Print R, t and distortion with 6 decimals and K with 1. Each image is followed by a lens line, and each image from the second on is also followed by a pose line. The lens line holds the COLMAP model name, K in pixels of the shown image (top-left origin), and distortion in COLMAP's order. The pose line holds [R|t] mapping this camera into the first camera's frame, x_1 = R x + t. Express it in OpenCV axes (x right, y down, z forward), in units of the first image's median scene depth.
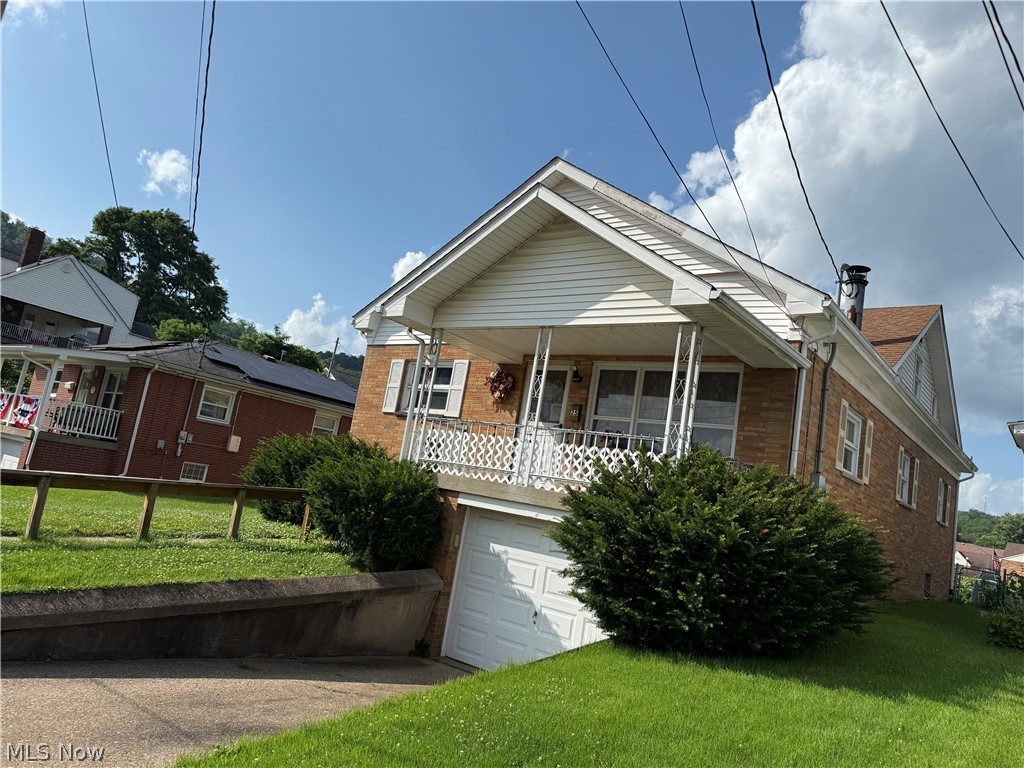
lens RADIAL K [[727.2, 0, 512.0], [0, 727.2, 384.0], [0, 0, 1]] dist [0.115541, 0.000029]
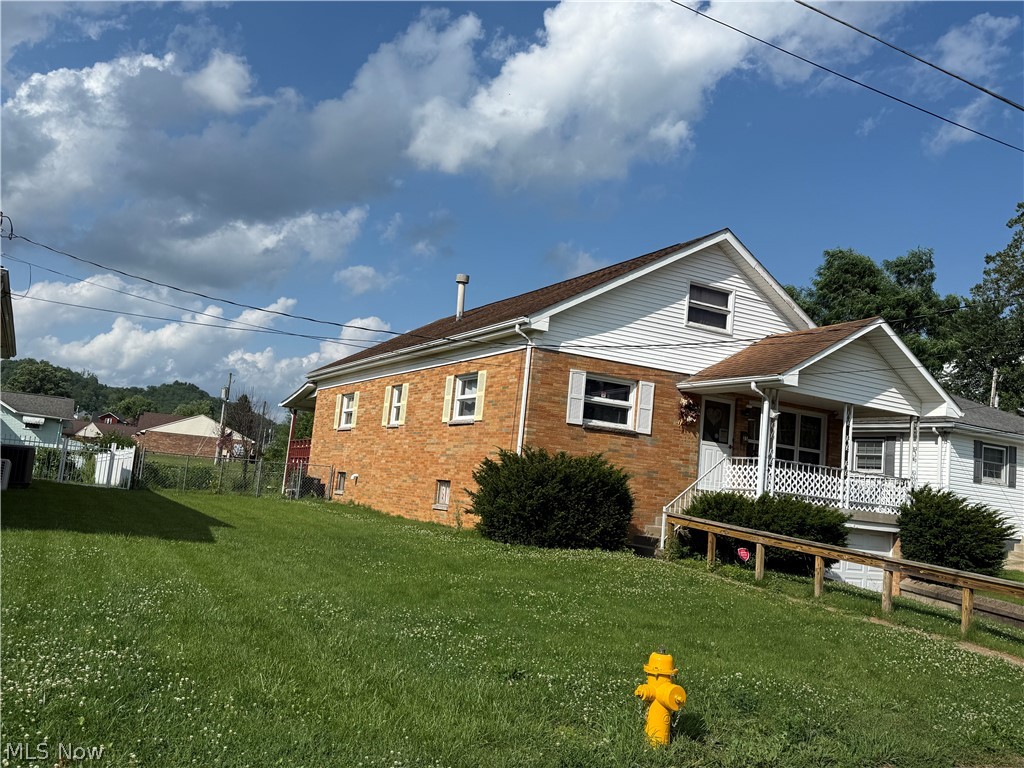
lens RADIAL K [[908.9, 0, 512.0], [0, 908.9, 384.0], [0, 0, 1]] dist [0.077815, -0.007353]
pose [[0.408964, -0.013027, 0.912458, -1.790600], [-0.177123, 0.979749, 0.093374, -0.155208], [-0.895196, -0.199804, 0.398375, 0.780964]]
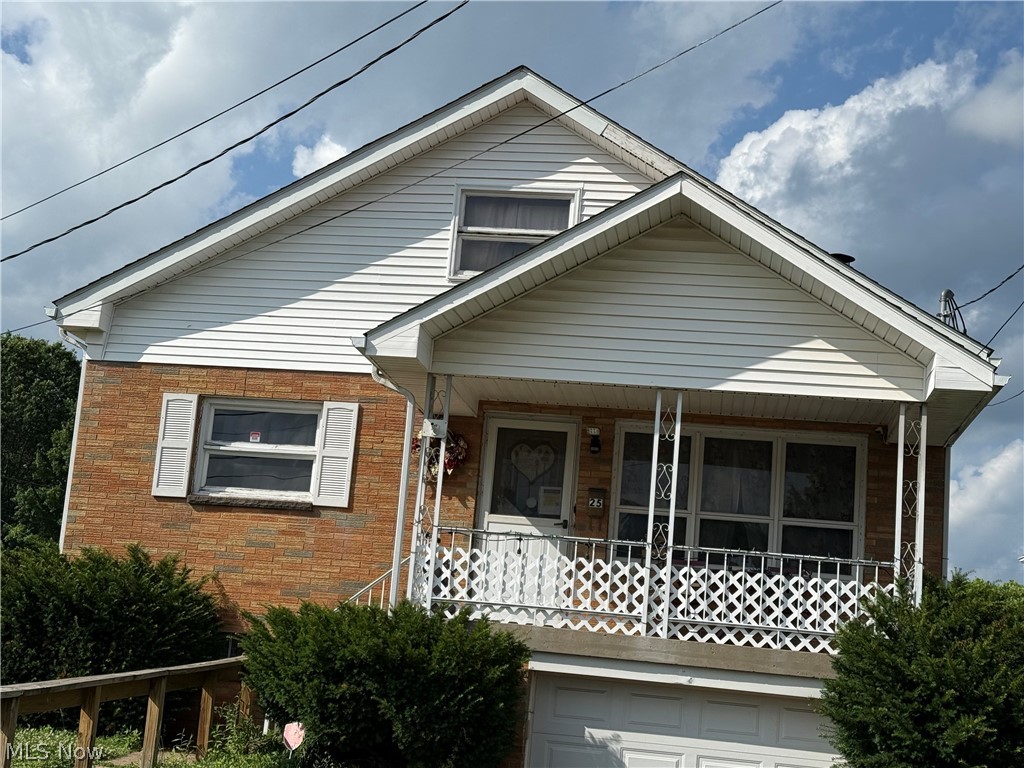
lens RADIAL K [[1565.2, 0, 512.0], [0, 1565.2, 384.0], [0, 0, 1]] dist [0.098675, 0.027860]
pose [[0.864059, 0.002304, 0.503386, -0.695967], [-0.022778, 0.999144, 0.034525, -0.114195], [-0.502875, -0.041297, 0.863372, -0.121294]]
